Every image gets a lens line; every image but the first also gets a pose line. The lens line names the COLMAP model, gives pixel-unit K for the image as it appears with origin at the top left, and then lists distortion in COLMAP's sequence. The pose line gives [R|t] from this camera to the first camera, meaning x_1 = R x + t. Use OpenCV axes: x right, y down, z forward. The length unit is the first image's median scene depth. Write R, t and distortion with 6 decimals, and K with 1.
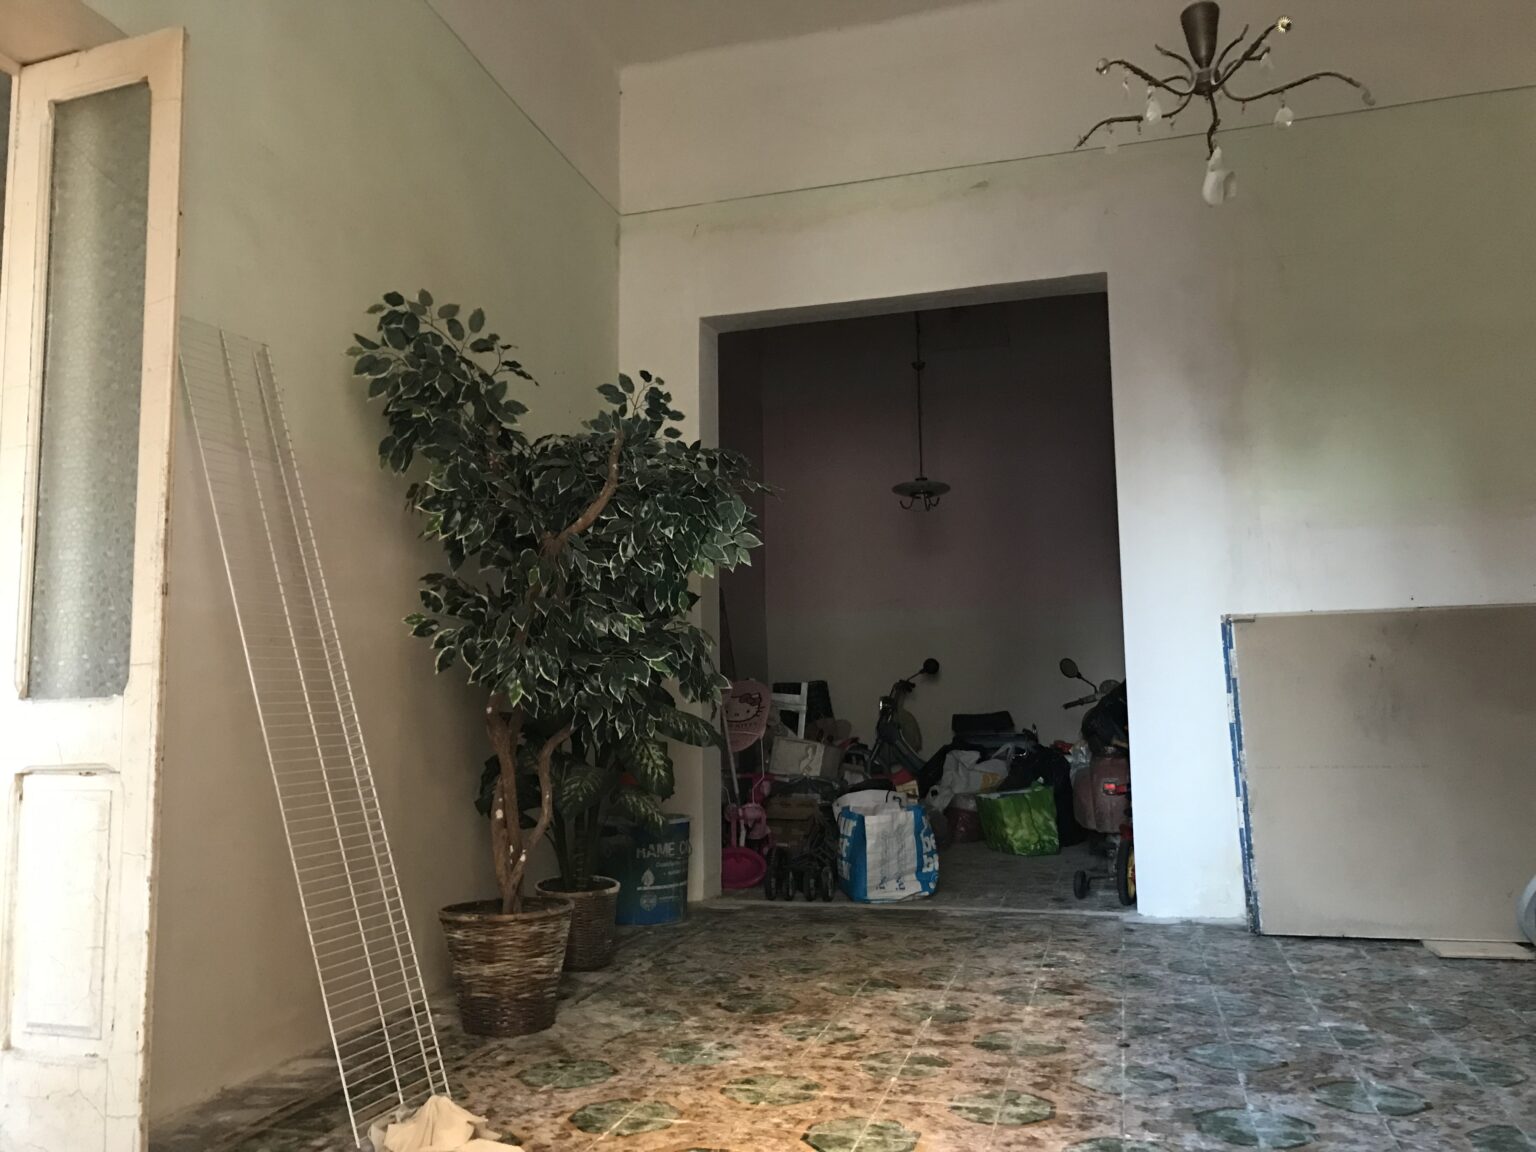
lens RADIAL K [[1239.4, 0, 735.6], [0, 1239.4, 560.3], [0, 0, 1]] dist [0.113084, -0.336012]
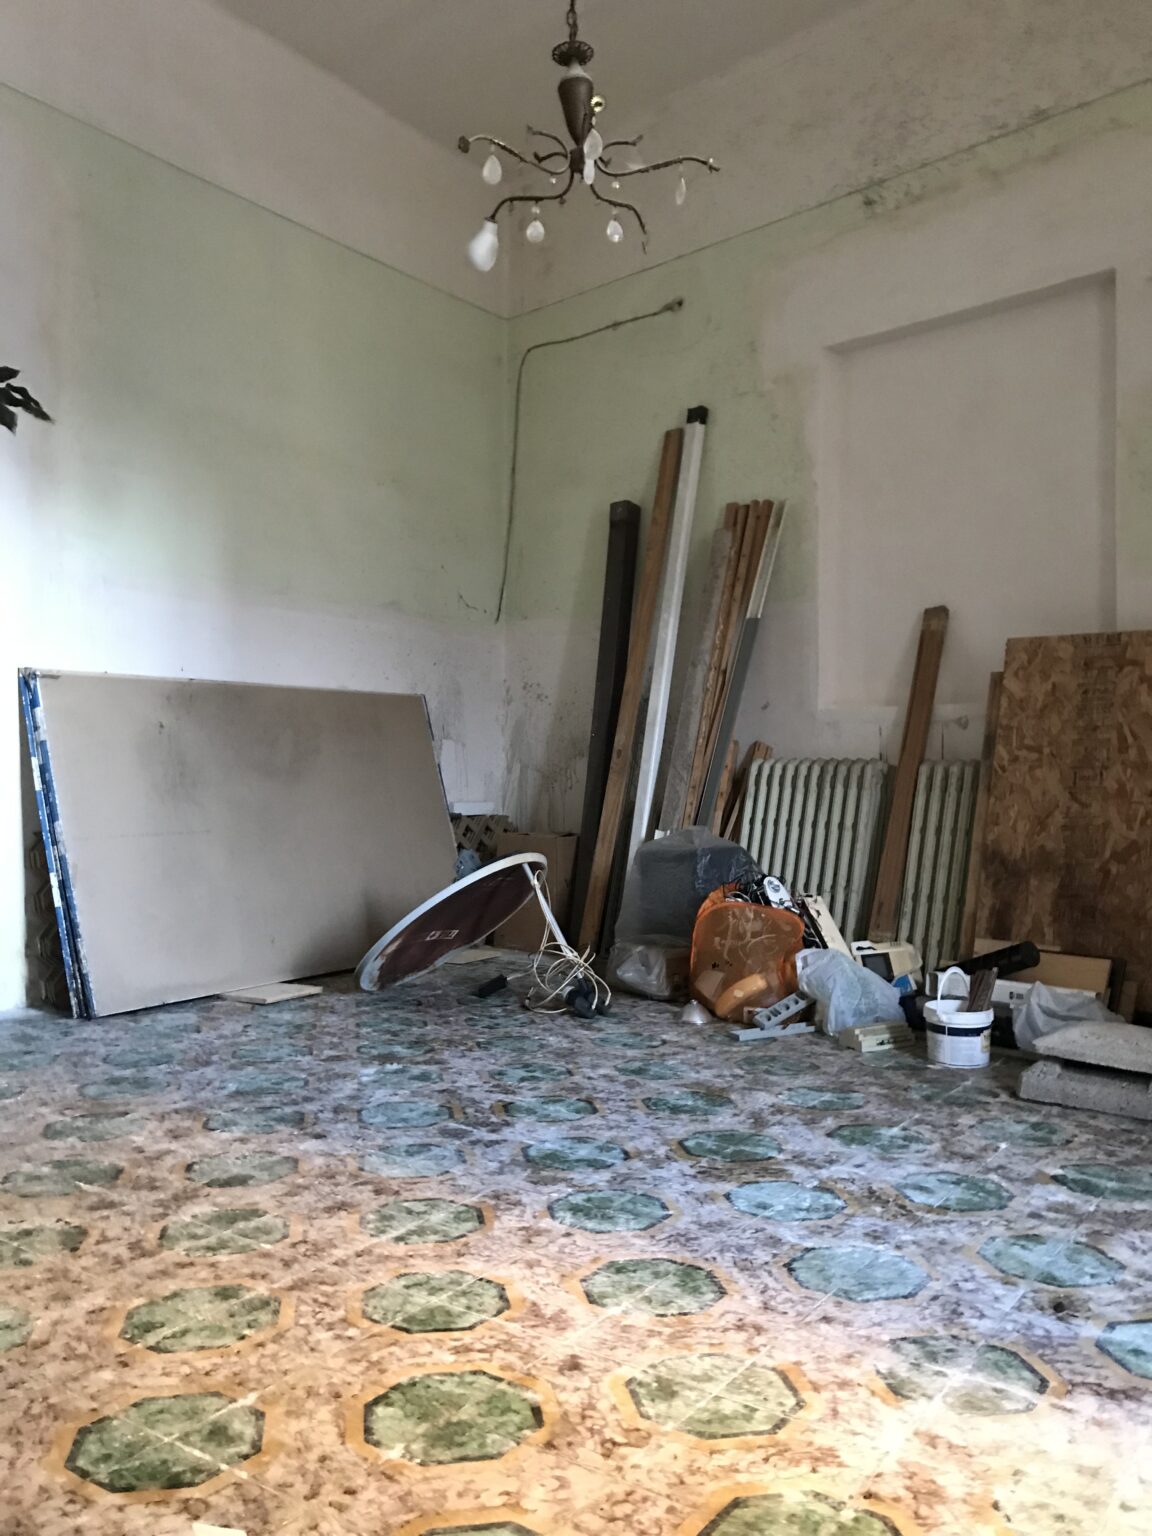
lens RADIAL K [[1256.2, 0, 579.8], [0, 1256.2, 706.3], [0, 0, 1]] dist [0.007403, 0.008586]
pose [[0.307287, 0.063205, 0.949515, -0.359950], [-0.116879, 0.992744, -0.028257, 0.054763], [-0.944412, -0.102295, 0.312445, 0.386315]]
